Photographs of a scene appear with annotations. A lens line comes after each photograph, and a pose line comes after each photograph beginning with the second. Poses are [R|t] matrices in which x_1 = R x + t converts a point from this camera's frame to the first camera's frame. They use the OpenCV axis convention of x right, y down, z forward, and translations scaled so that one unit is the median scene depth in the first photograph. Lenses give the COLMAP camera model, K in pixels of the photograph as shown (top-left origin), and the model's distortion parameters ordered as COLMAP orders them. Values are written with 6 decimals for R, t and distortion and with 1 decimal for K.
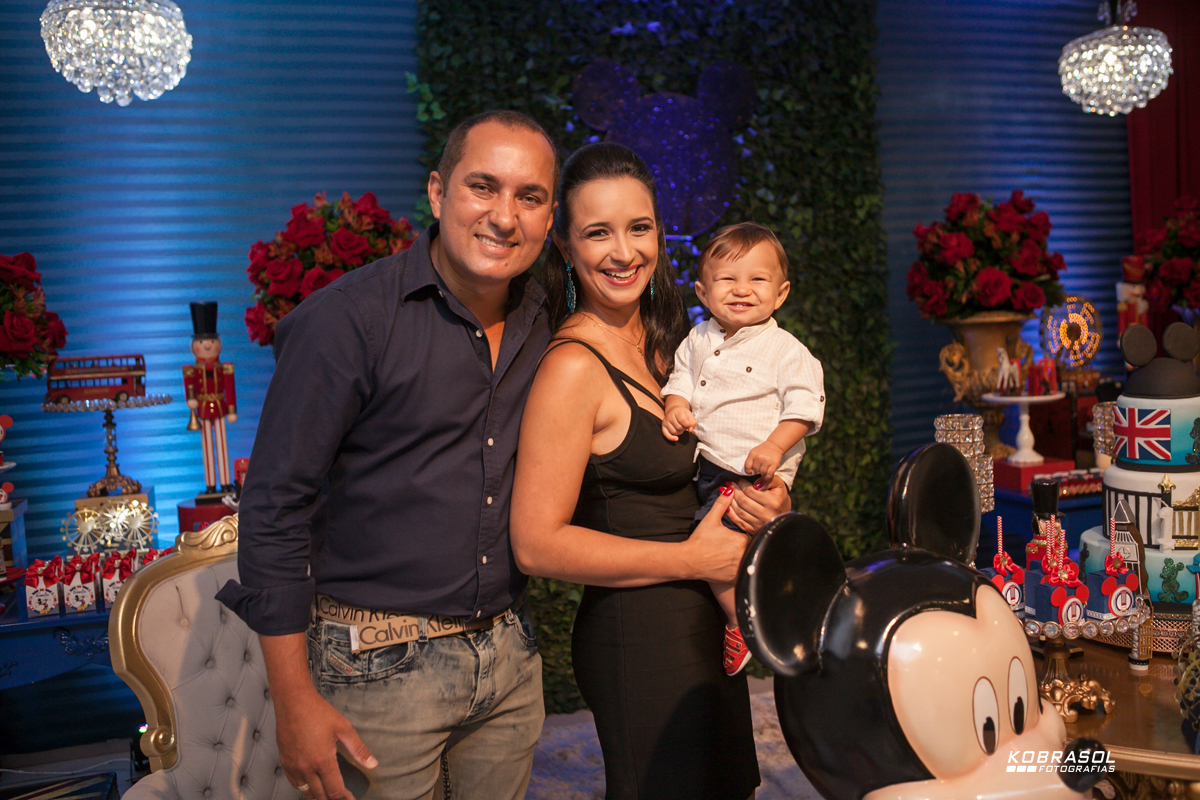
lens RADIAL K [[1087.2, 0, 600.0], [0, 1087.2, 400.0], [0, 0, 1]] dist [-0.086322, 0.115820]
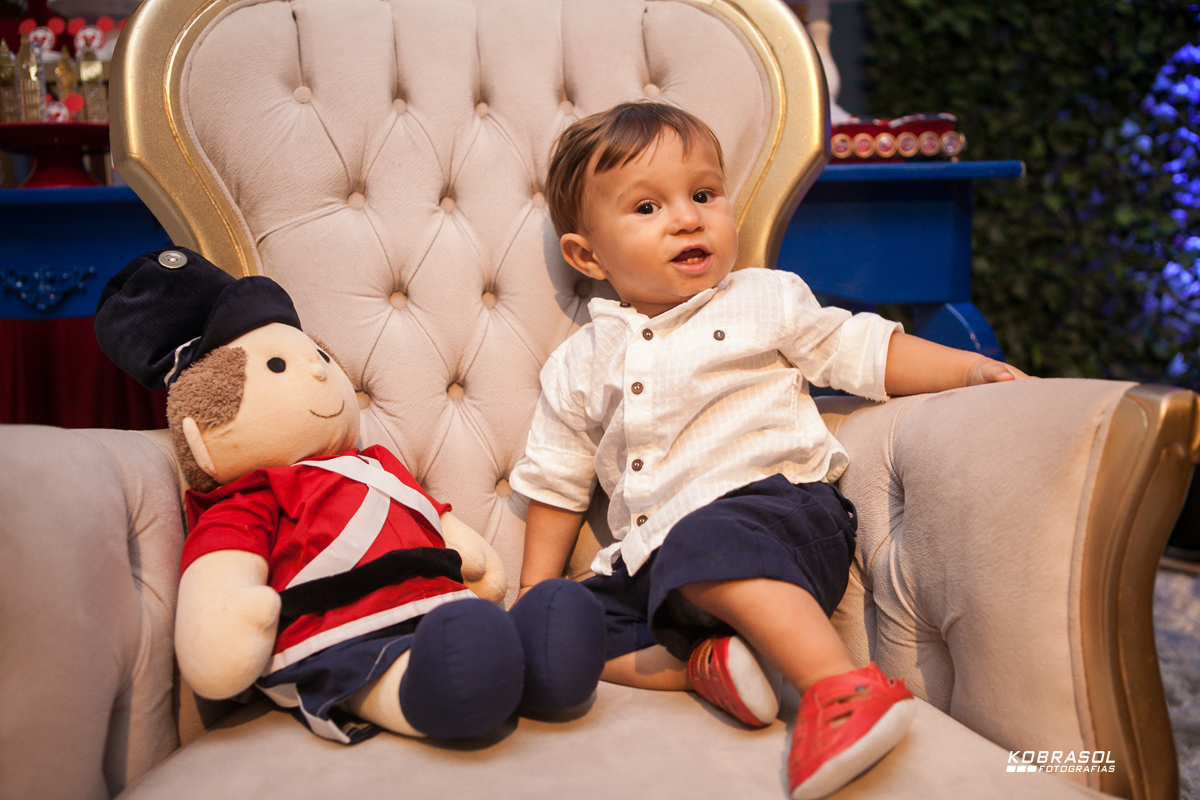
lens RADIAL K [[1072.3, 0, 600.0], [0, 1072.3, 400.0], [0, 0, 1]] dist [-0.057012, 0.076897]
pose [[0.940617, 0.075378, -0.330994, -0.075953], [-0.047659, 0.994702, 0.091088, 0.154865], [0.336107, -0.069904, 0.939226, 0.356235]]
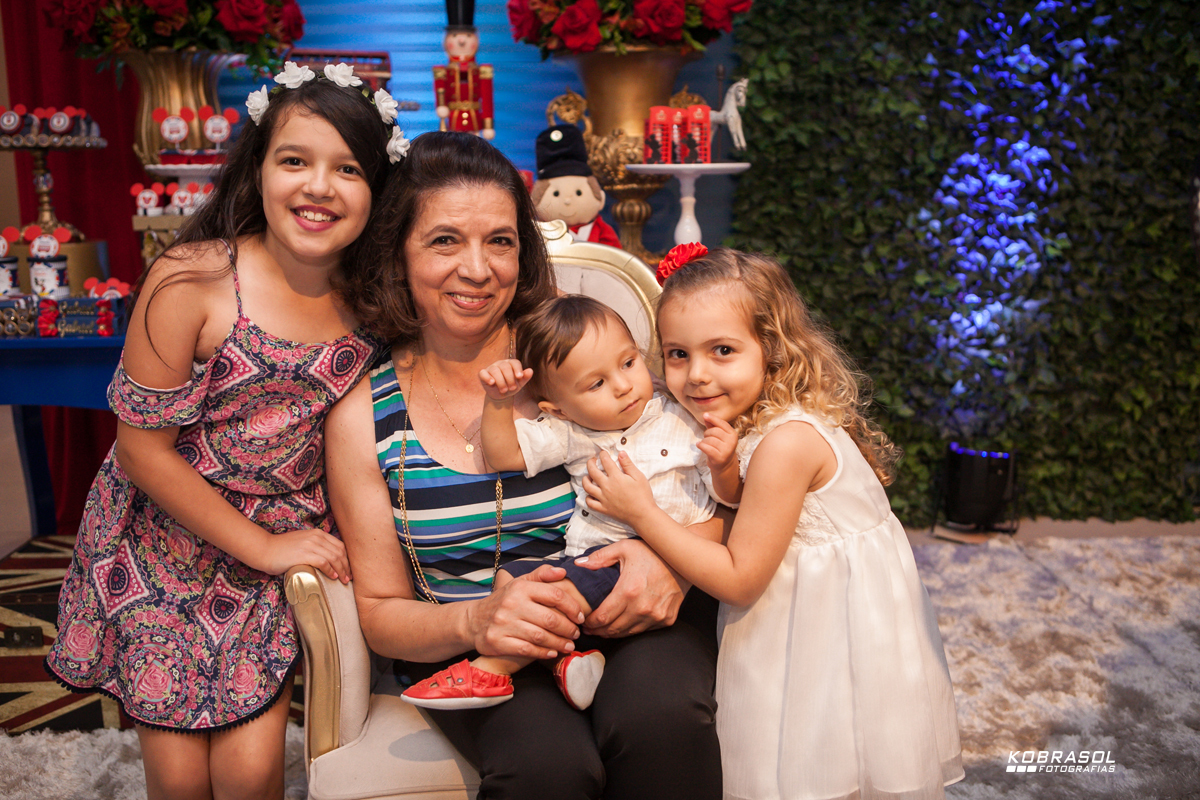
lens RADIAL K [[1117.1, 0, 600.0], [0, 1117.1, 400.0], [0, 0, 1]] dist [-0.080562, 0.105539]
pose [[0.967168, 0.086908, -0.238817, -0.030537], [-0.051566, 0.987272, 0.150448, 0.069128], [0.248852, -0.133193, 0.959339, 0.144015]]
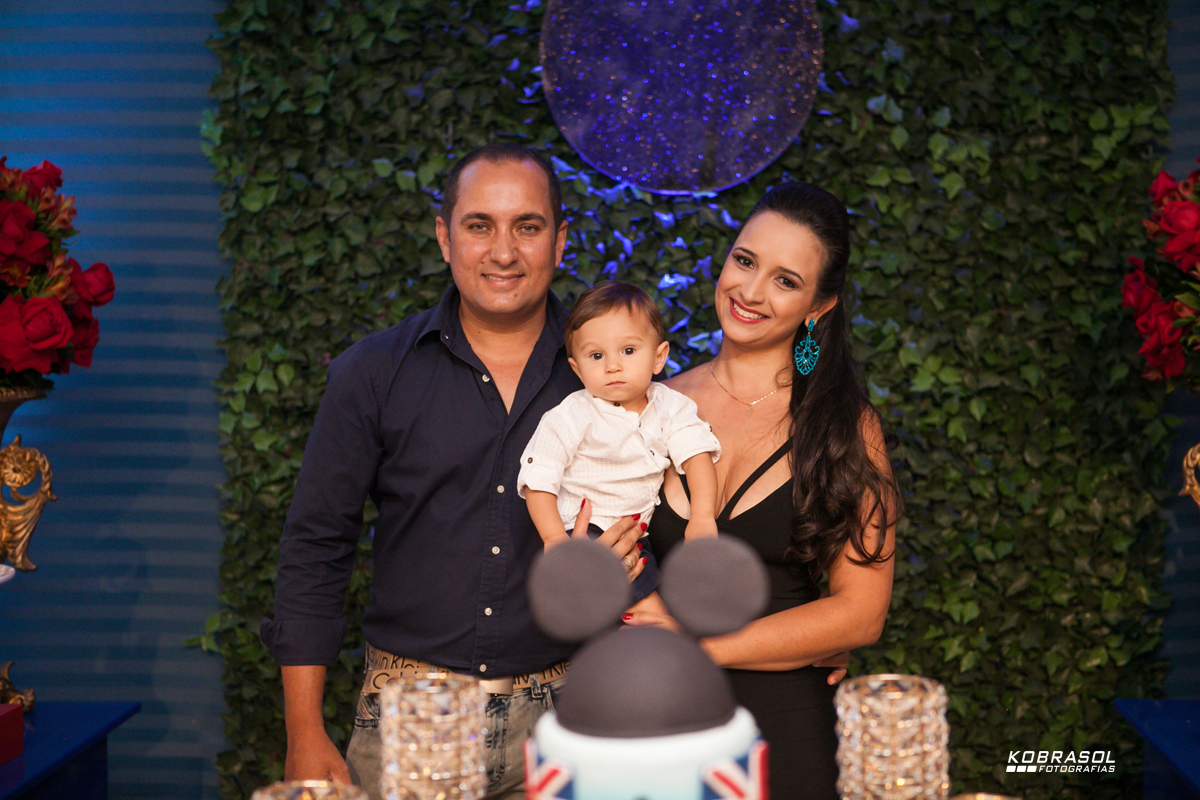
lens RADIAL K [[1848.3, 0, 600.0], [0, 1848.3, 400.0], [0, 0, 1]] dist [0.049715, 0.037994]
pose [[0.939278, 0.059481, -0.337963, 0.346790], [-0.059836, 0.998164, 0.009376, -0.059962], [0.337901, 0.011416, 0.941113, 0.167760]]
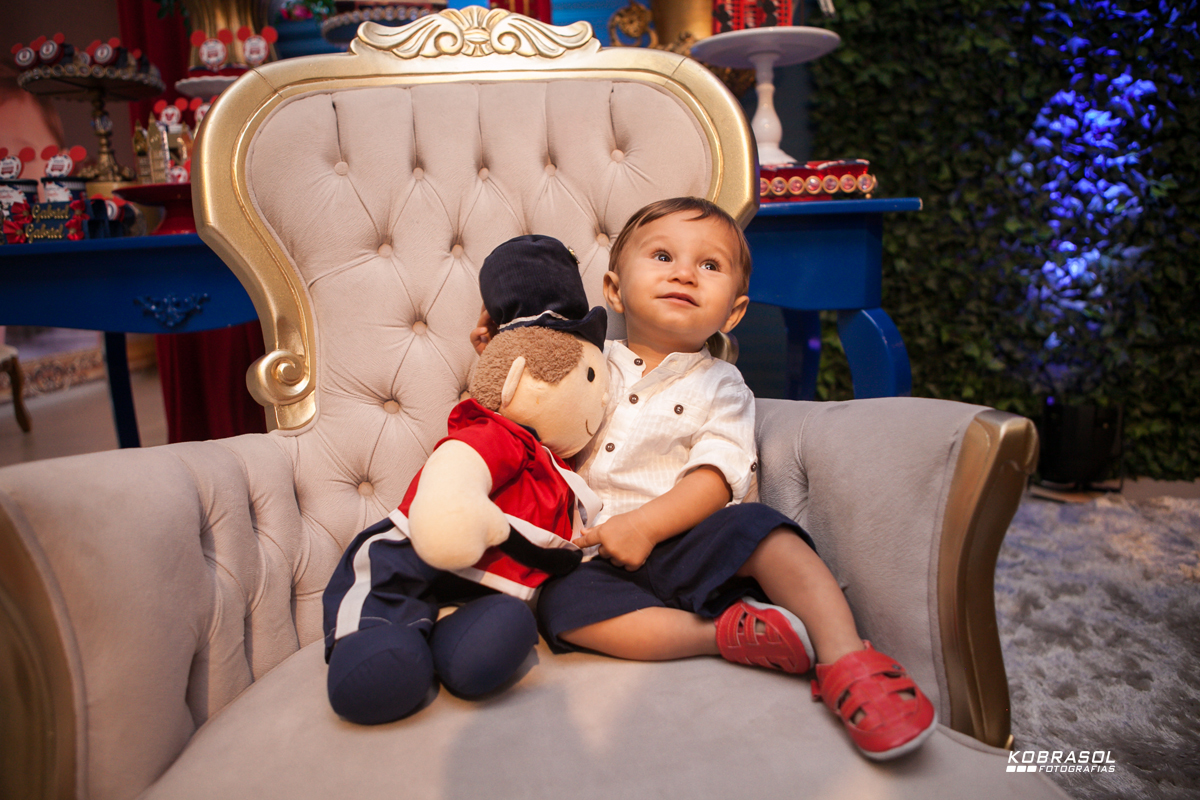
lens RADIAL K [[809.9, 0, 600.0], [0, 809.9, 400.0], [0, 0, 1]] dist [-0.089111, 0.056320]
pose [[0.930649, 0.080725, -0.356898, -0.067049], [-0.029396, 0.988703, 0.146978, 0.141854], [0.364731, -0.126293, 0.922508, 0.370074]]
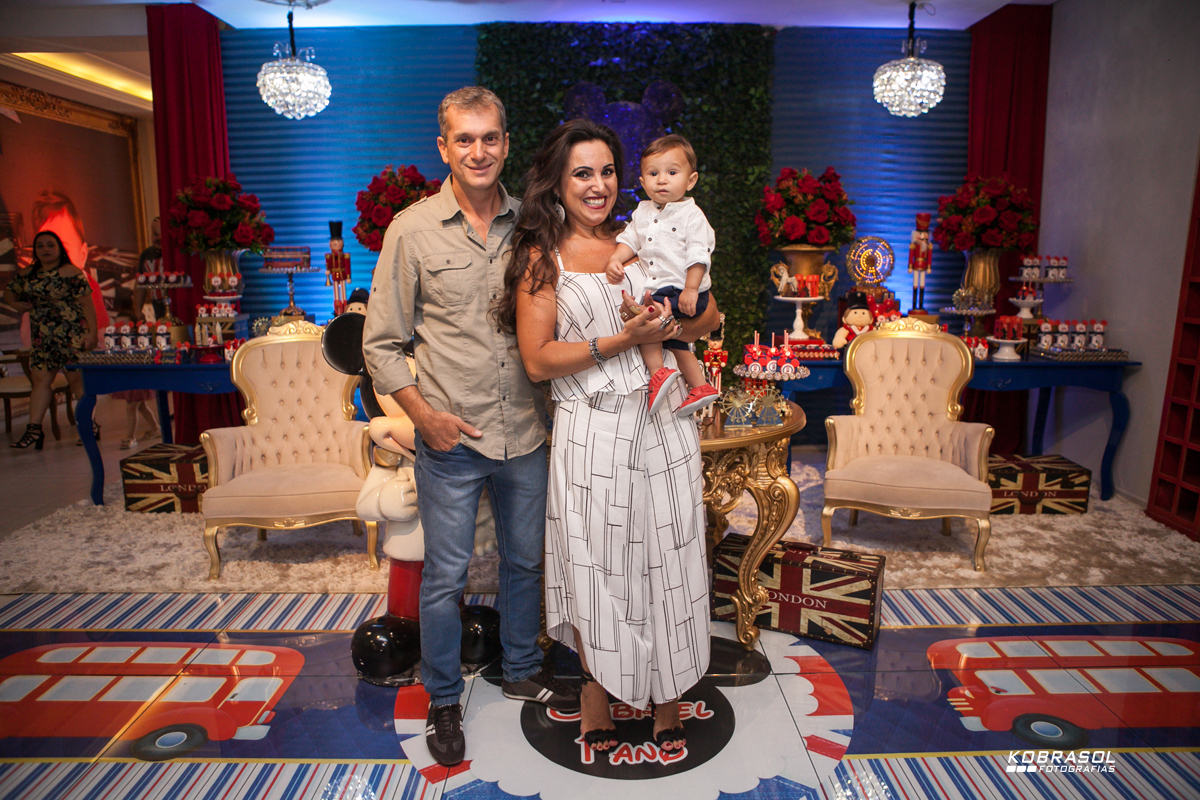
lens RADIAL K [[797.2, 0, 600.0], [0, 797.2, 400.0], [0, 0, 1]] dist [-0.112920, 0.078580]
pose [[0.957307, 0.098892, -0.271631, 0.409467], [-0.063249, 0.988551, 0.136992, 0.004385], [0.282068, -0.113963, 0.952602, -0.208665]]
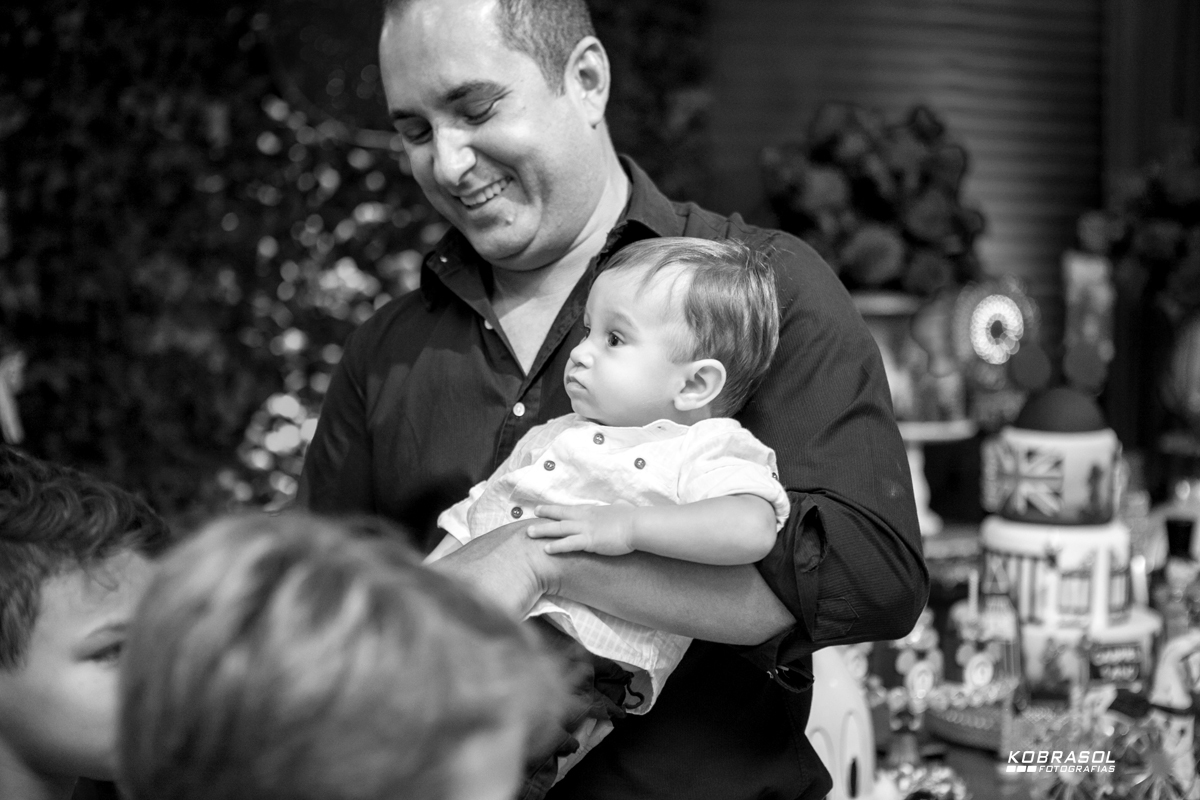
lens RADIAL K [[2241.8, 0, 611.8], [0, 2241.8, 394.2], [0, 0, 1]] dist [0.192508, 0.035483]
pose [[0.973792, 0.047901, 0.222338, -0.079071], [-0.046319, 0.998851, -0.012327, 0.001342], [-0.222673, 0.001706, 0.974892, -0.262008]]
